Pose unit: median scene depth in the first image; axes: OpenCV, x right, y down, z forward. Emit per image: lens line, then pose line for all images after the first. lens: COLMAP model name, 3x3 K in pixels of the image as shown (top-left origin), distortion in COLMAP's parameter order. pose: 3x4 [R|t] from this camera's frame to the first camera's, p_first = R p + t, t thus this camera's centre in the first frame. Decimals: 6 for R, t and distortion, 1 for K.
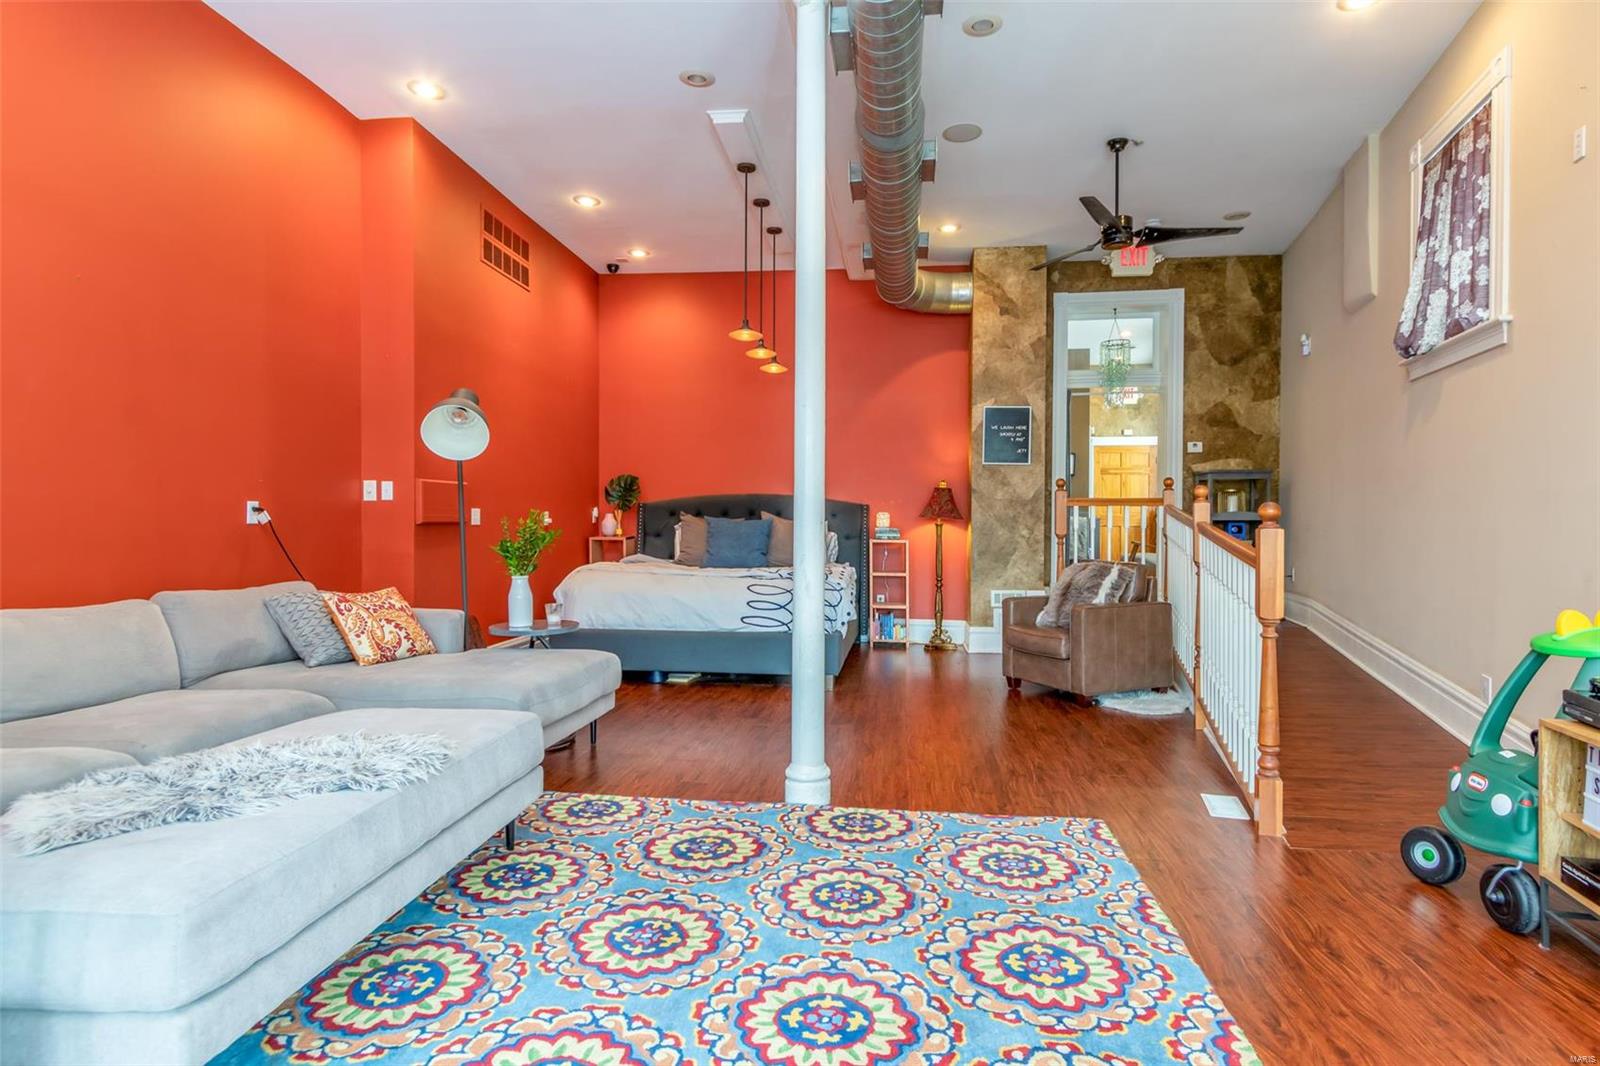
lens RADIAL K [[876.3, 0, 806.5], [0, 876.3, 523.3], [0, 0, 1]] dist [0.012213, -0.001916]
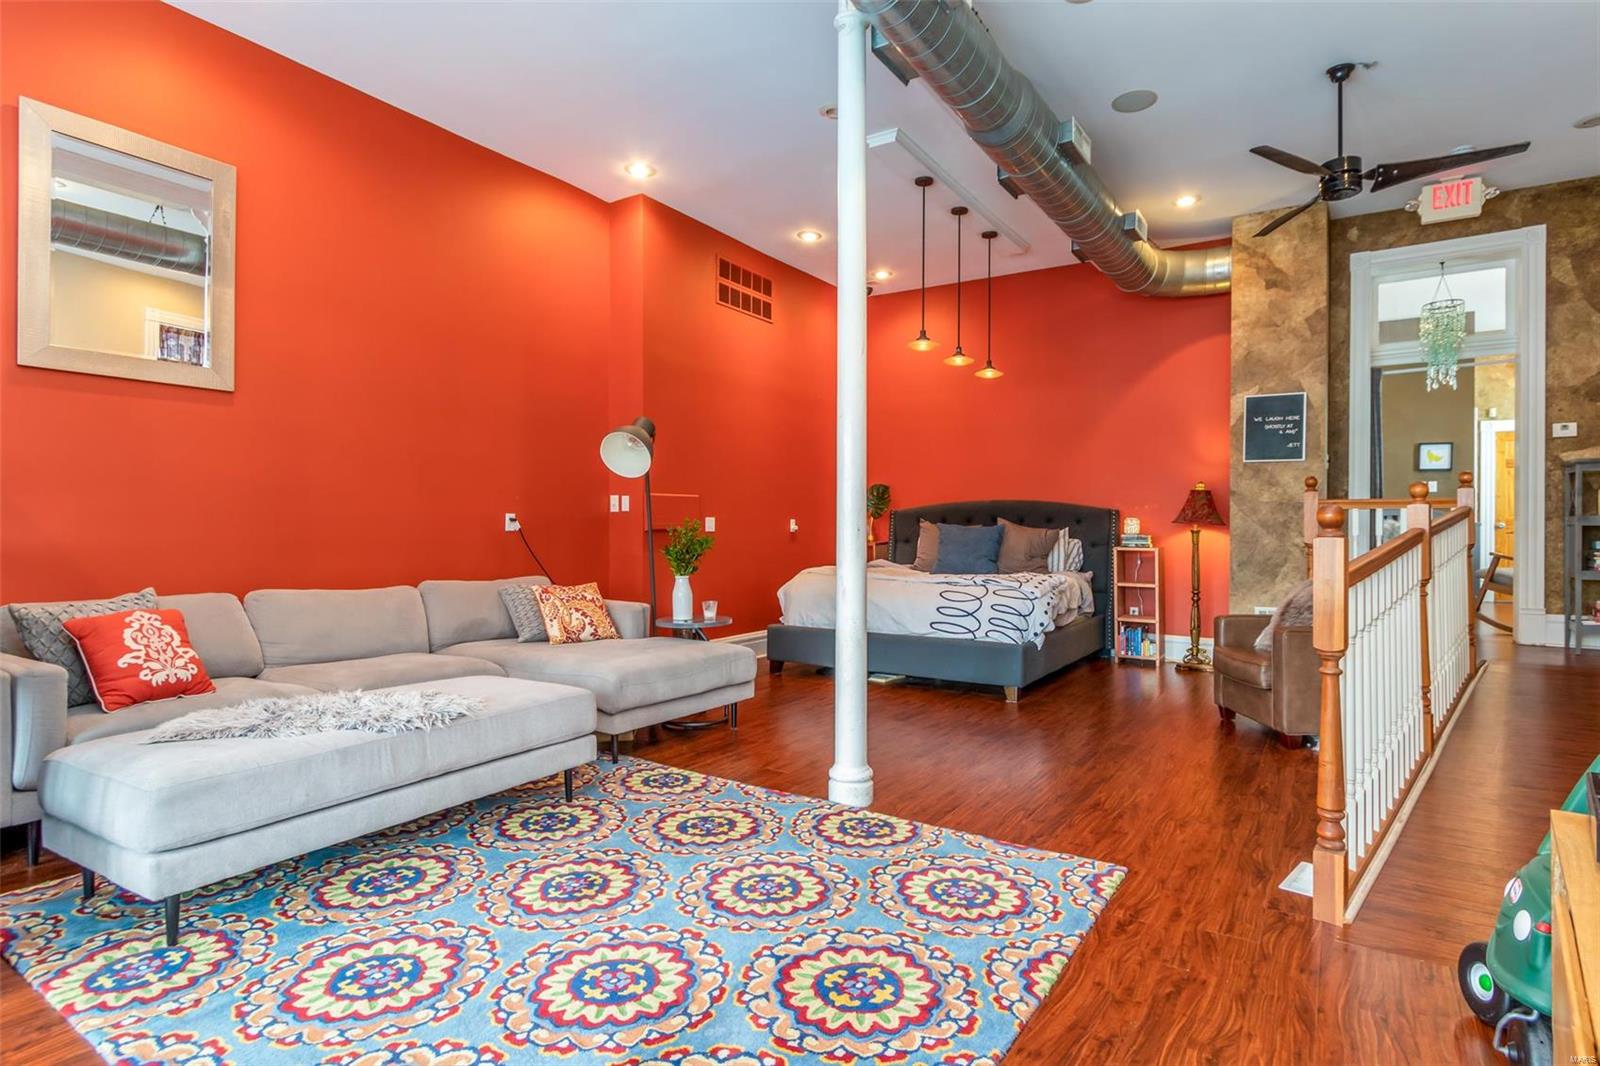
lens RADIAL K [[852.7, 0, 793.0], [0, 852.7, 525.1], [0, 0, 1]] dist [0.016781, -0.012418]
pose [[0.892630, -0.002899, -0.450780, 0.344702], [0.000889, 0.999989, -0.004671, -0.001883], [0.450788, 0.003769, 0.892623, 0.066573]]
